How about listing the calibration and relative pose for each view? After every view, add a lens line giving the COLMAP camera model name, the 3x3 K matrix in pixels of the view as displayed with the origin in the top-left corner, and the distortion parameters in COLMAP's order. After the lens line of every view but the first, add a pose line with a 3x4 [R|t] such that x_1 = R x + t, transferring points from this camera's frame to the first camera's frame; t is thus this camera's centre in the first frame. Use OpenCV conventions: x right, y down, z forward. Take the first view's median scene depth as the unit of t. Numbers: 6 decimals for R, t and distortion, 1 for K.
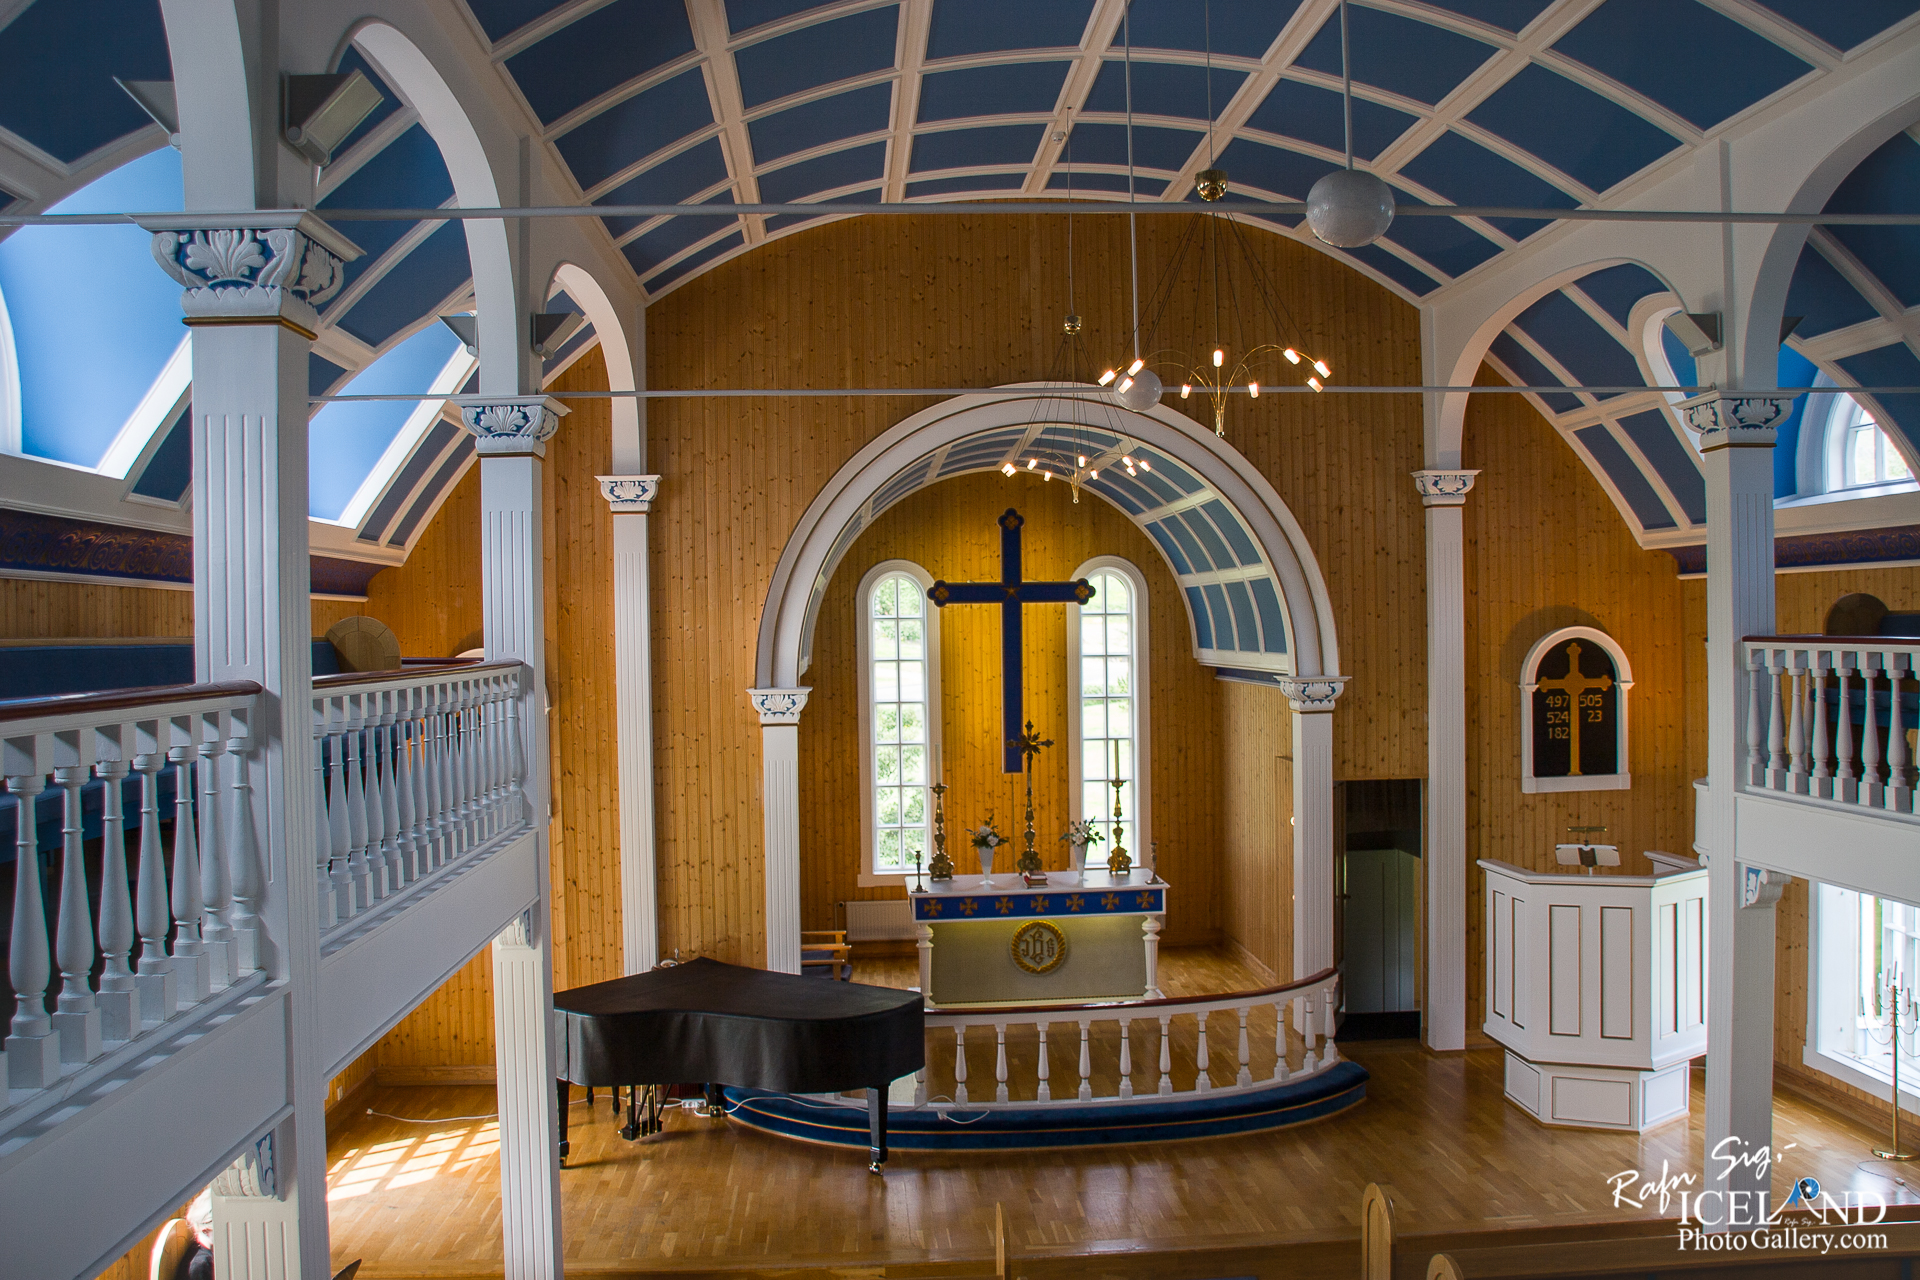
lens RADIAL K [[1634.9, 0, 945.7], [0, 1634.9, 622.9], [0, 0, 1]] dist [-0.090678, 0.010512]
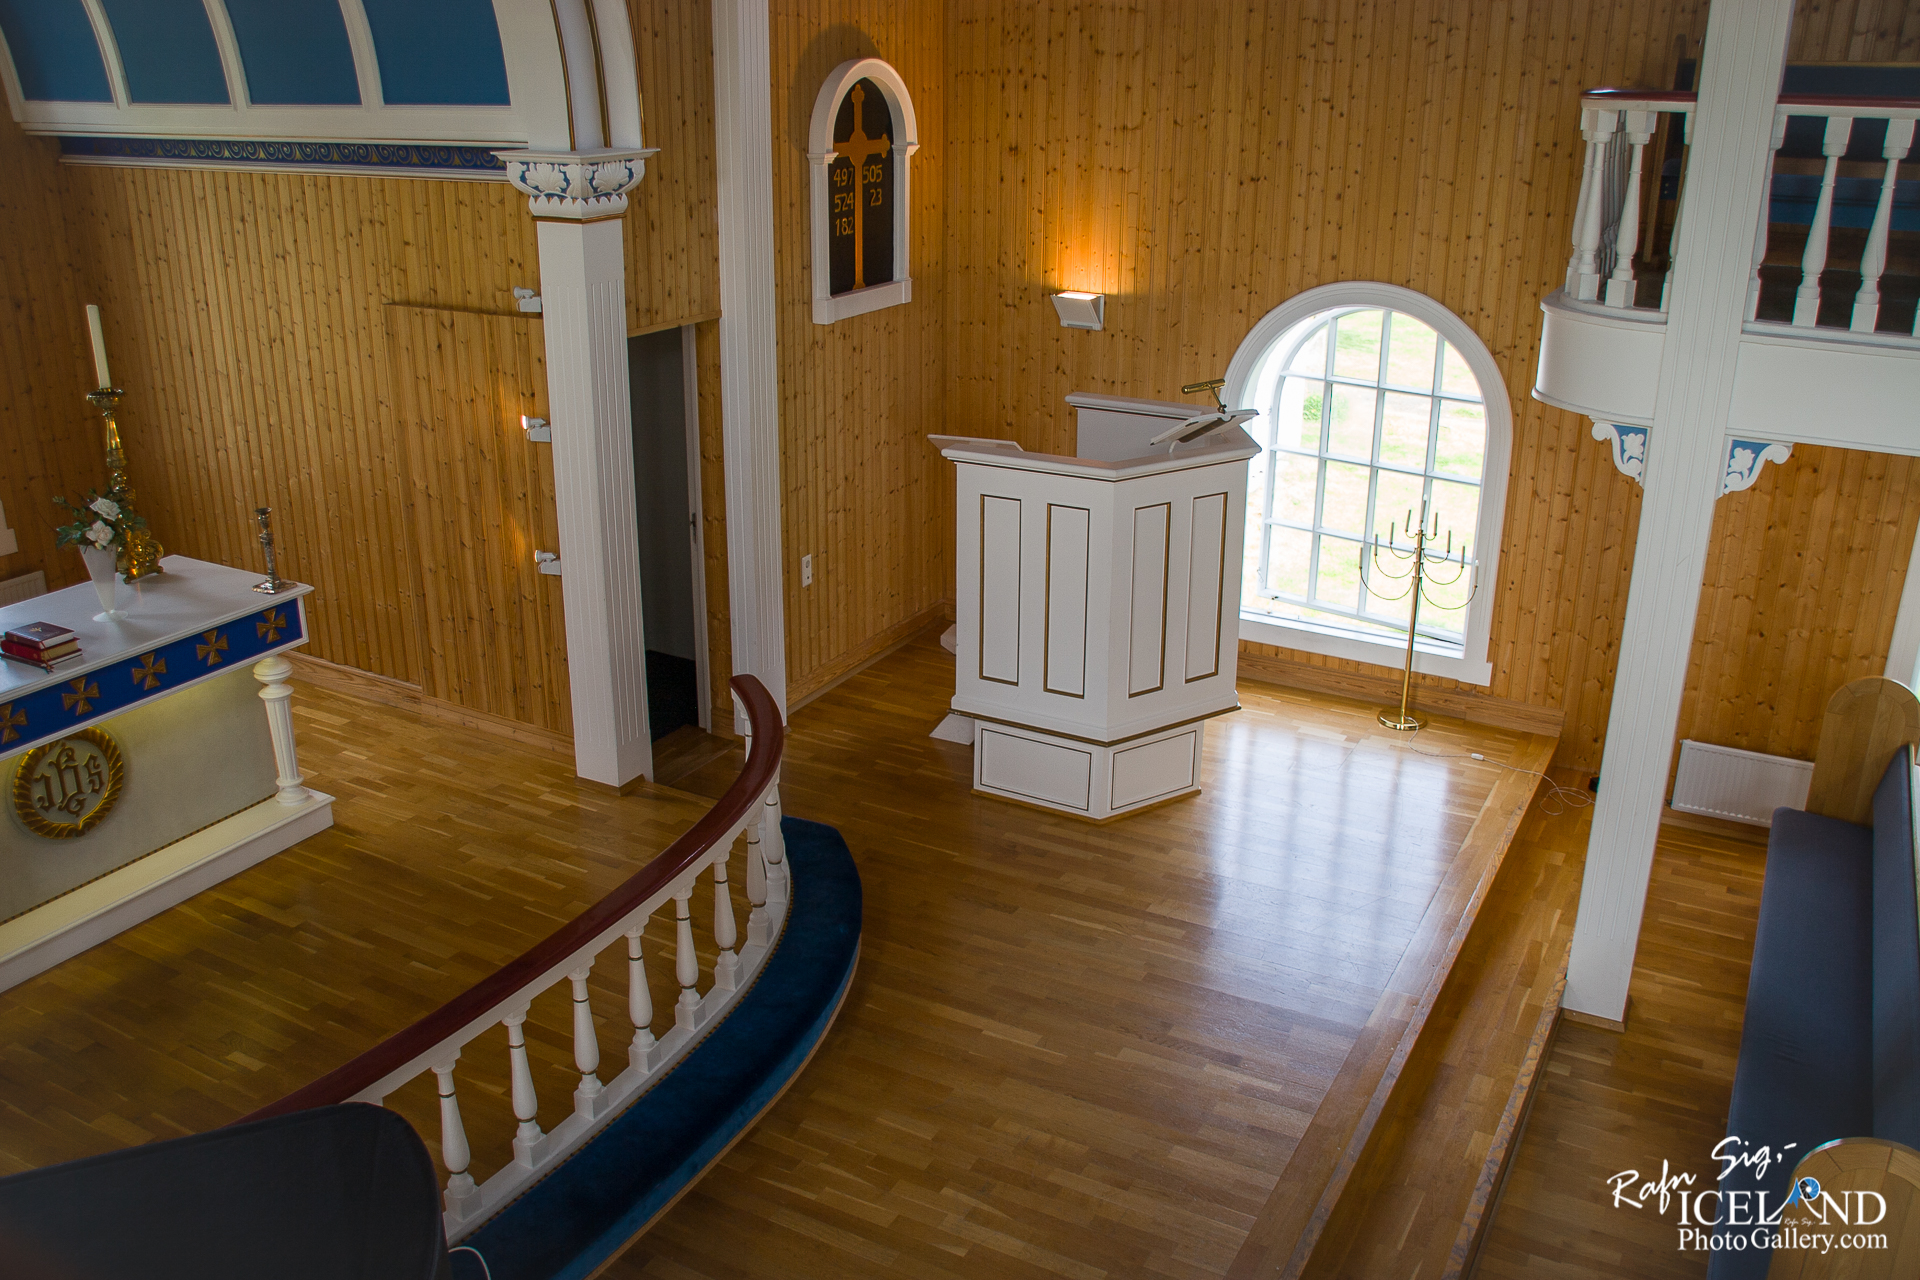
lens RADIAL K [[1634.9, 0, 964.1], [0, 1634.9, 631.4], [0, 0, 1]] dist [-0.090678, 0.010512]
pose [[0.530652, -0.266679, 0.804544, -0.167659], [-0.019308, 0.945164, 0.326025, 0.007597], [-0.847370, -0.188540, 0.496404, 0.599846]]
